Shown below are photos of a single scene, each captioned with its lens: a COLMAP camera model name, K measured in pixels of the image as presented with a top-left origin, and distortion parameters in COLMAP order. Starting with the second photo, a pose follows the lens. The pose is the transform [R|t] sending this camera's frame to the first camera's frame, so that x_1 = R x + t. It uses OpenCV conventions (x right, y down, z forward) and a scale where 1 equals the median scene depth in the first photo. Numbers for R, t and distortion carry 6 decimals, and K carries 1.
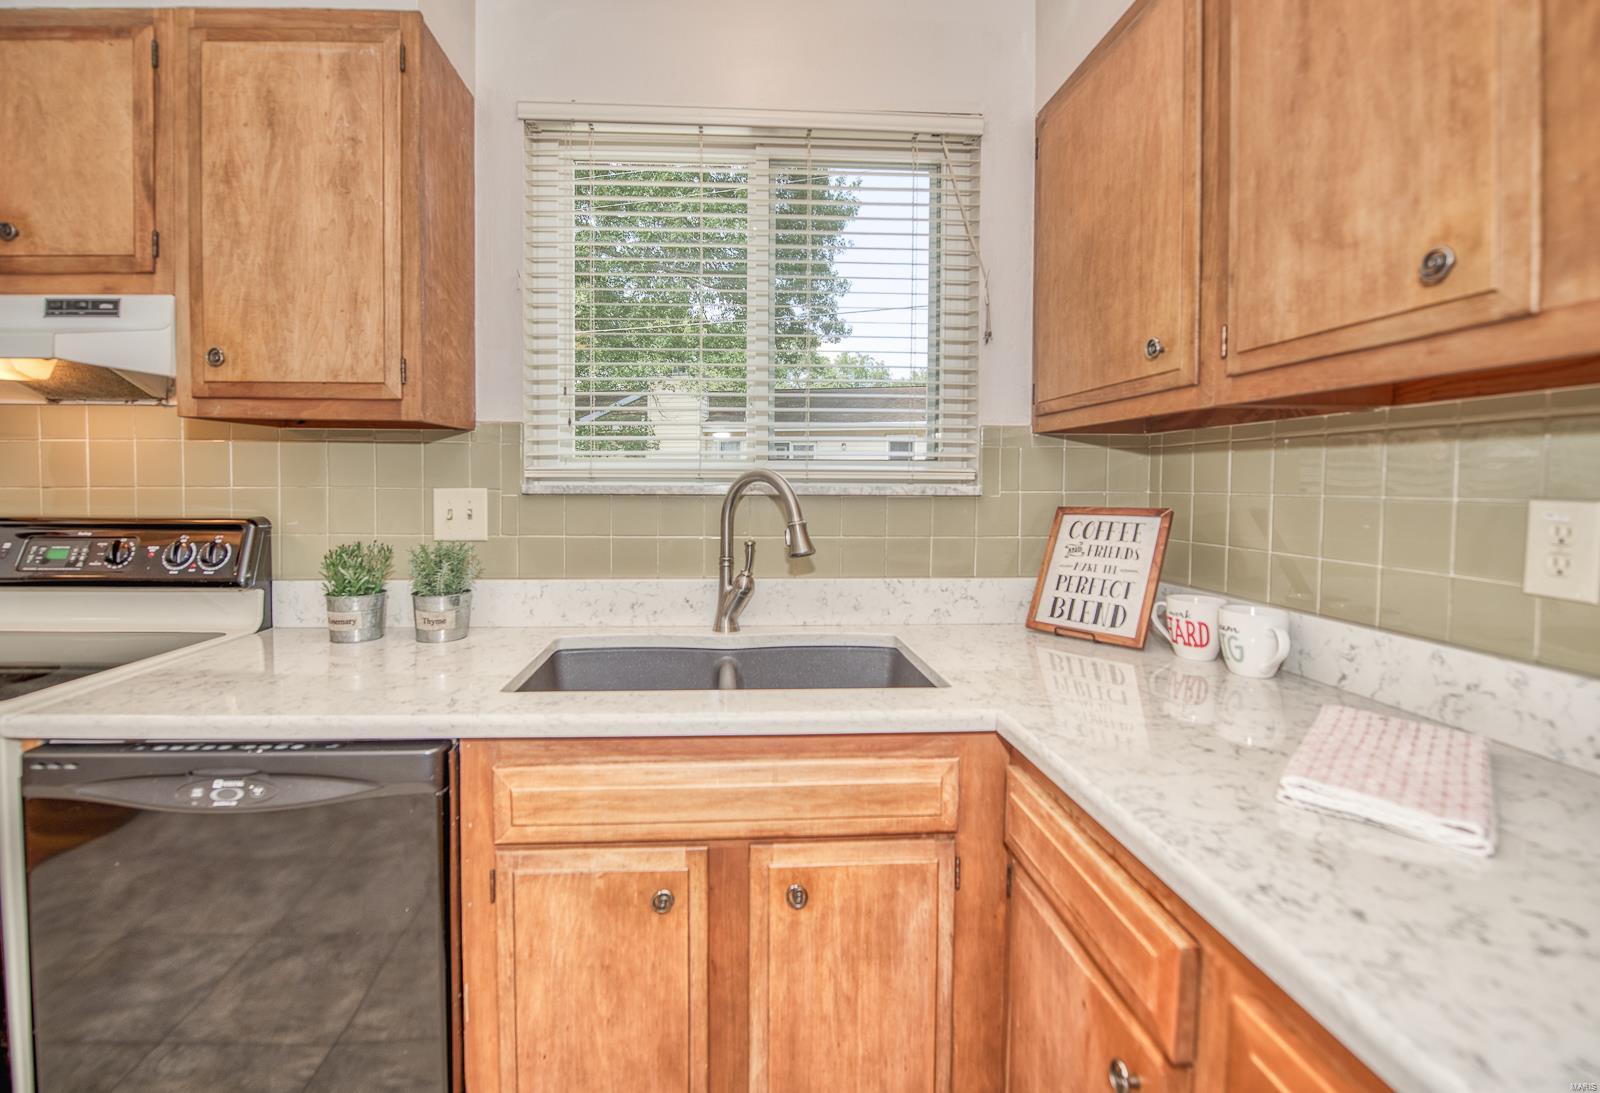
lens RADIAL K [[671.3, 0, 759.8], [0, 671.3, 502.2], [0, 0, 1]] dist [-0.012757, -0.004819]
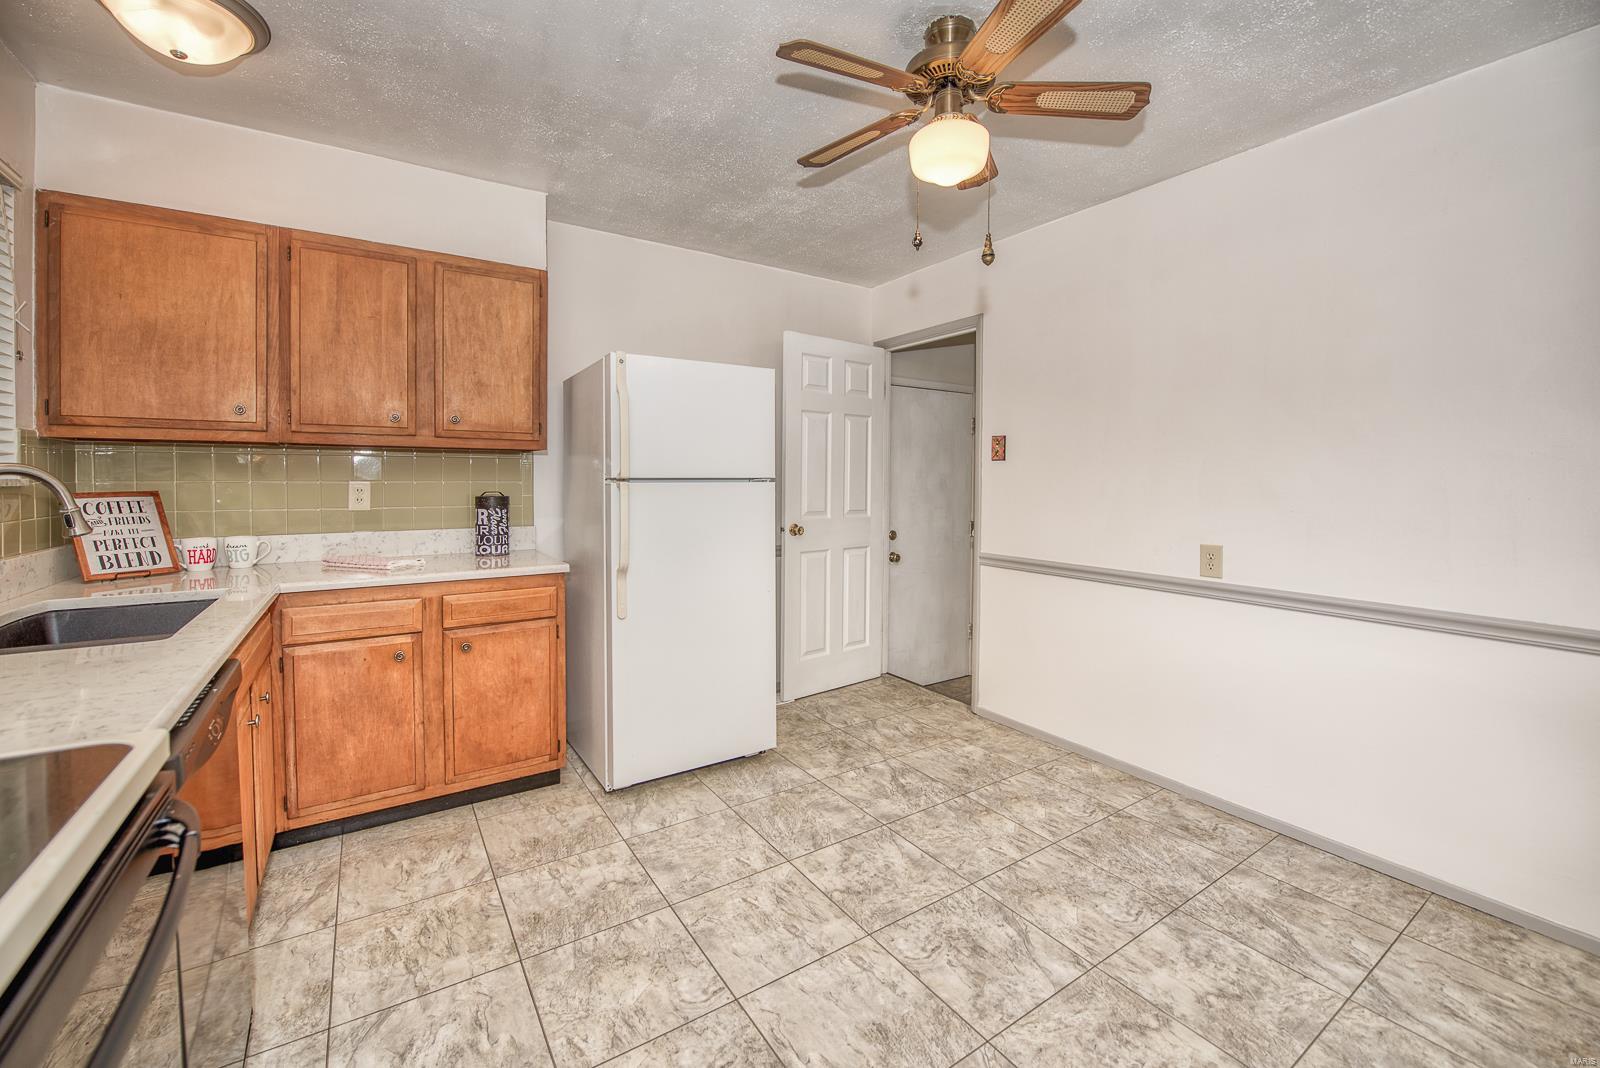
lens RADIAL K [[653.2, 0, 806.1], [0, 653.2, 492.4], [0, 0, 1]] dist [-0.001189, -0.007446]
pose [[-0.516199, -0.025836, 0.856079, -1.831363], [0.019459, 0.998933, 0.041881, -0.026005], [-0.856248, 0.038278, -0.515145, 0.504465]]
